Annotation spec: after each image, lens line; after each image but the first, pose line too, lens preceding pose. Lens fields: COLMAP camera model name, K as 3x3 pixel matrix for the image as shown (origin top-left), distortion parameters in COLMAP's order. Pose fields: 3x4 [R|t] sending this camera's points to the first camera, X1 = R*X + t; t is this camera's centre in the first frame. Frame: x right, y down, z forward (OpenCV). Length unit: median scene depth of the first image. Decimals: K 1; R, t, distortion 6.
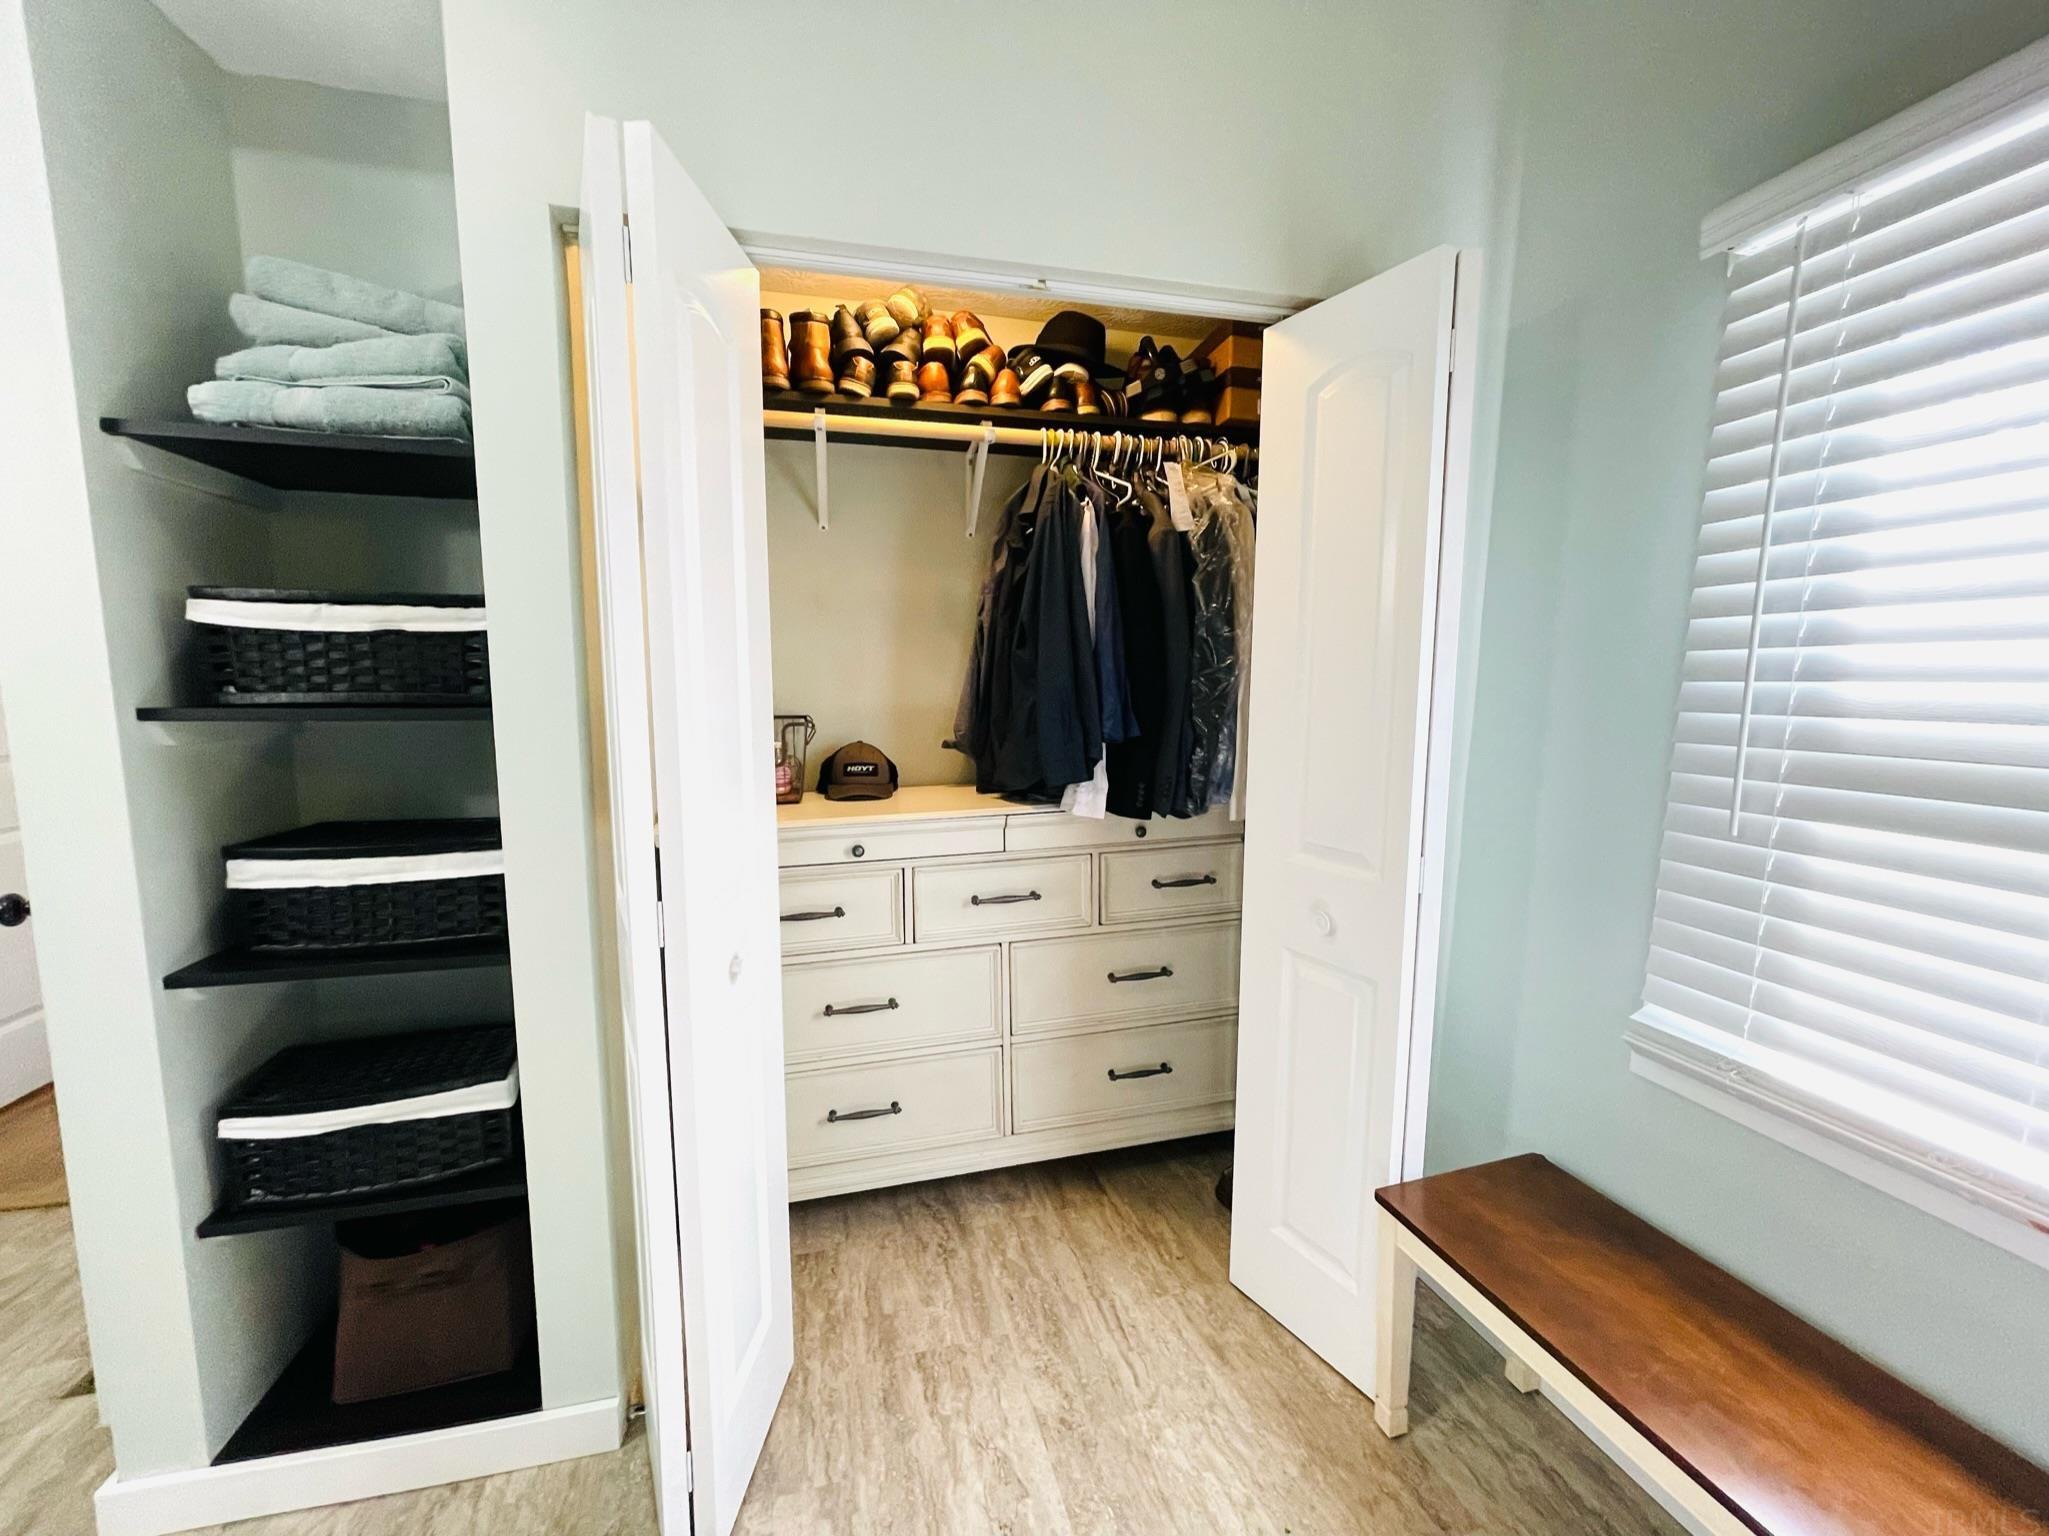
lens RADIAL K [[819.6, 0, 1023.0], [0, 819.6, 779.0], [0, 0, 1]] dist [-0.001453, -0.000066]
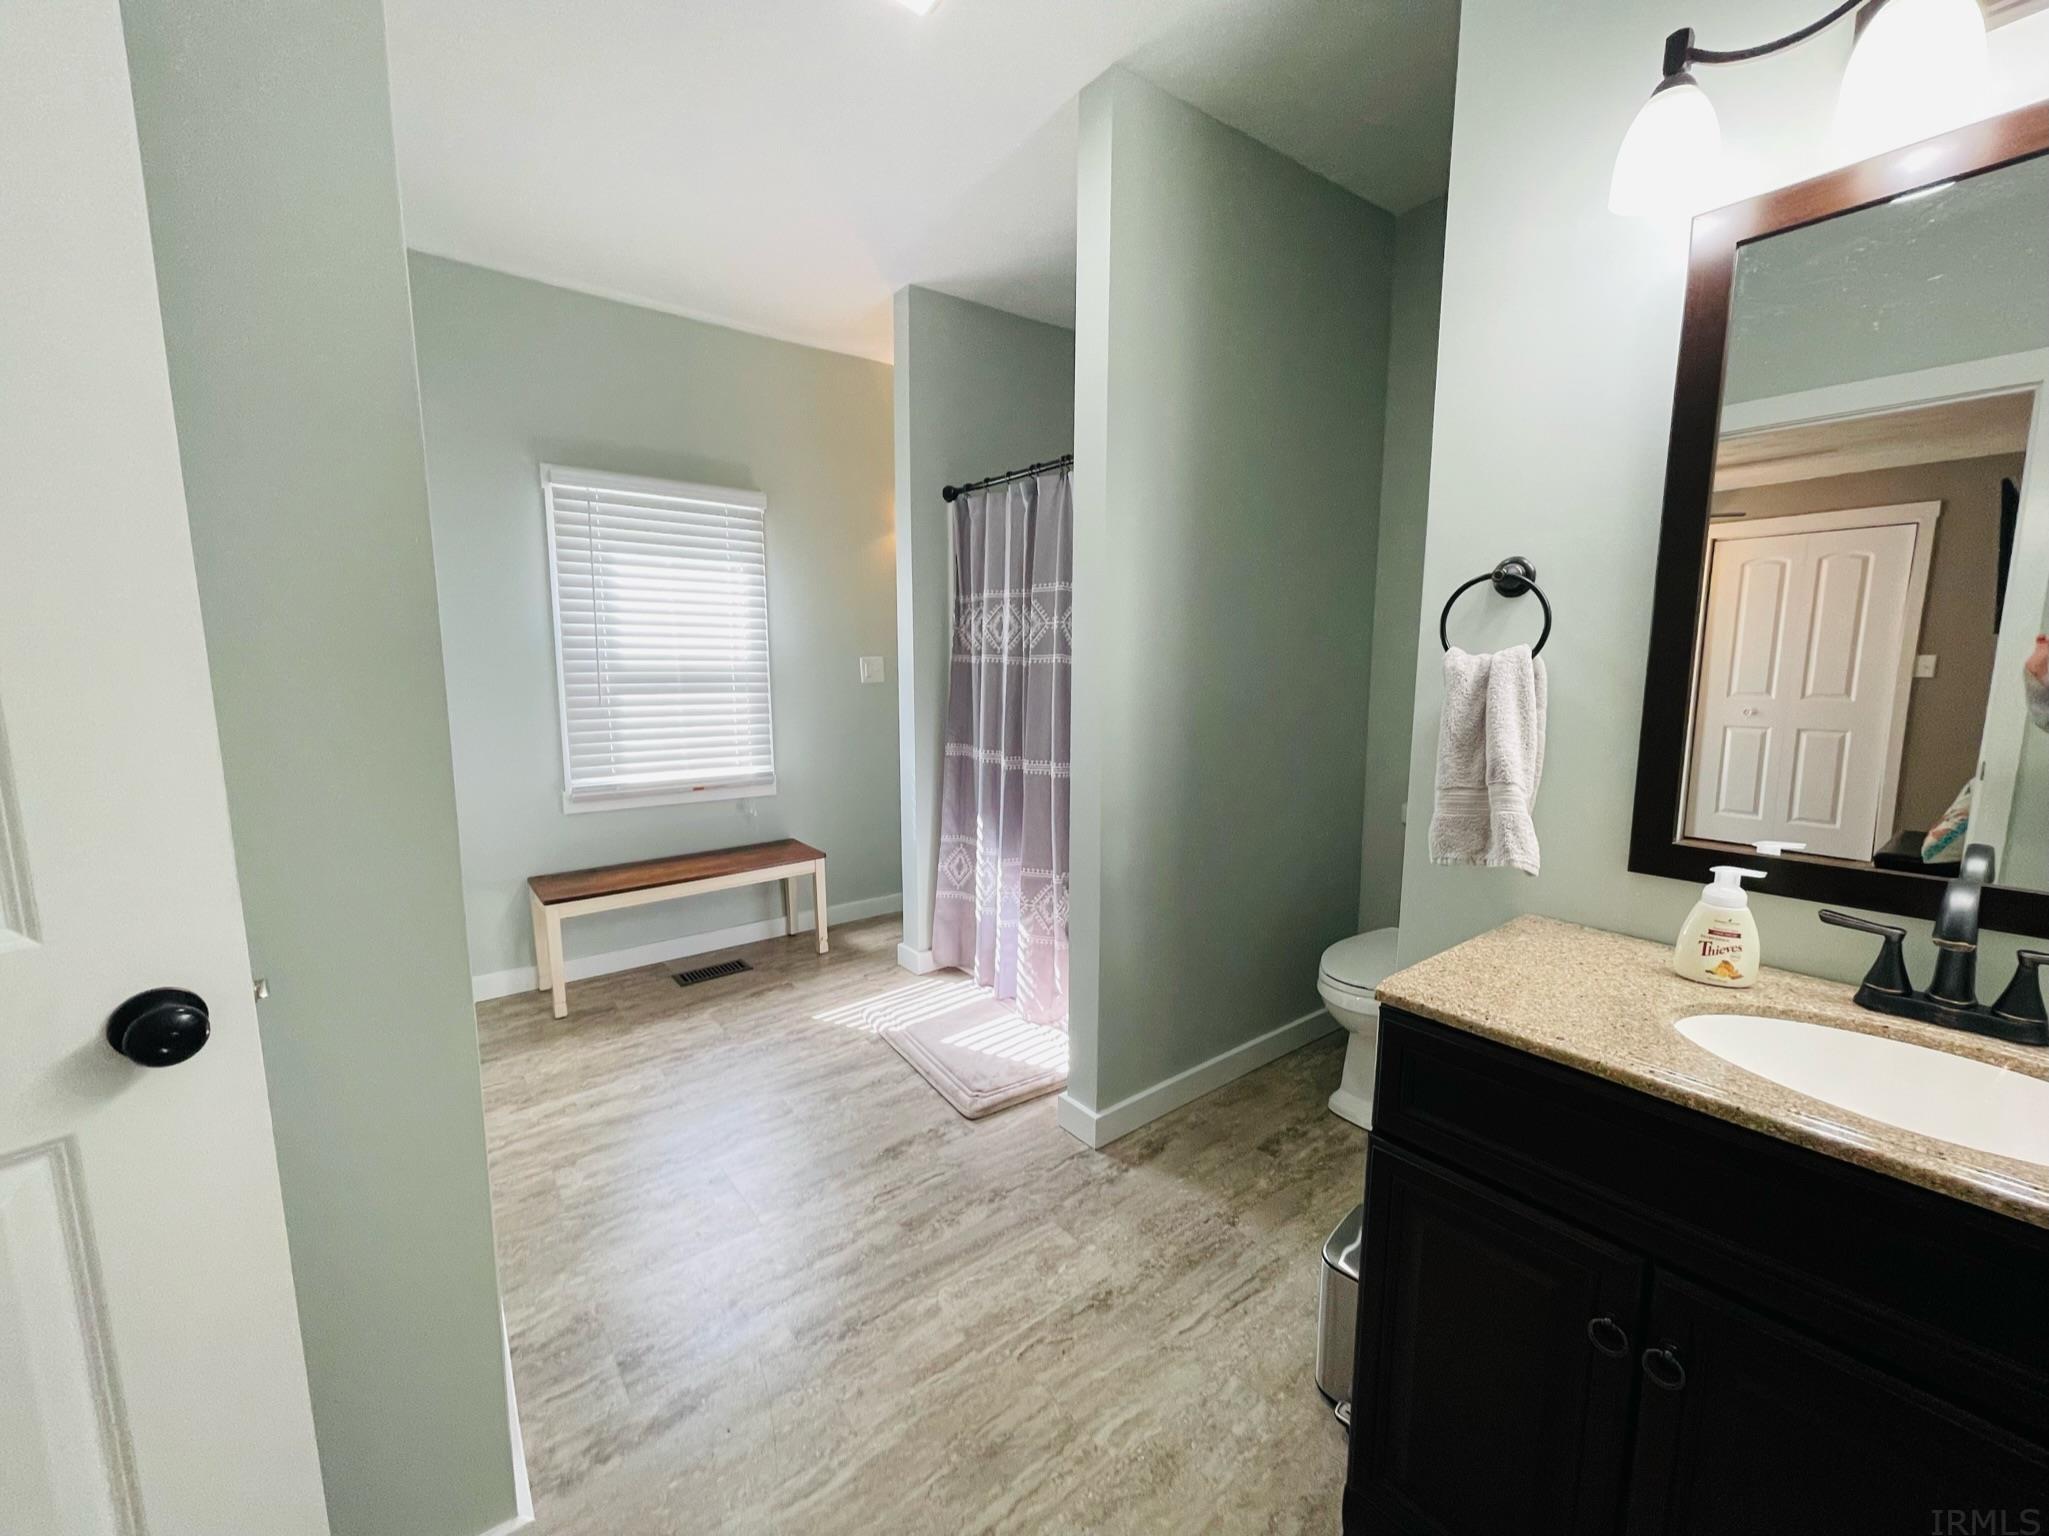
lens RADIAL K [[819.6, 0, 1028.9], [0, 819.6, 770.8], [0, 0, 1]] dist [-0.001453, -0.000066]
pose [[-0.396294, -0.117449, 0.910580, -2.078287], [0.114088, 0.977798, 0.175772, -0.029233], [-0.911007, 0.173544, -0.374096, 0.698854]]
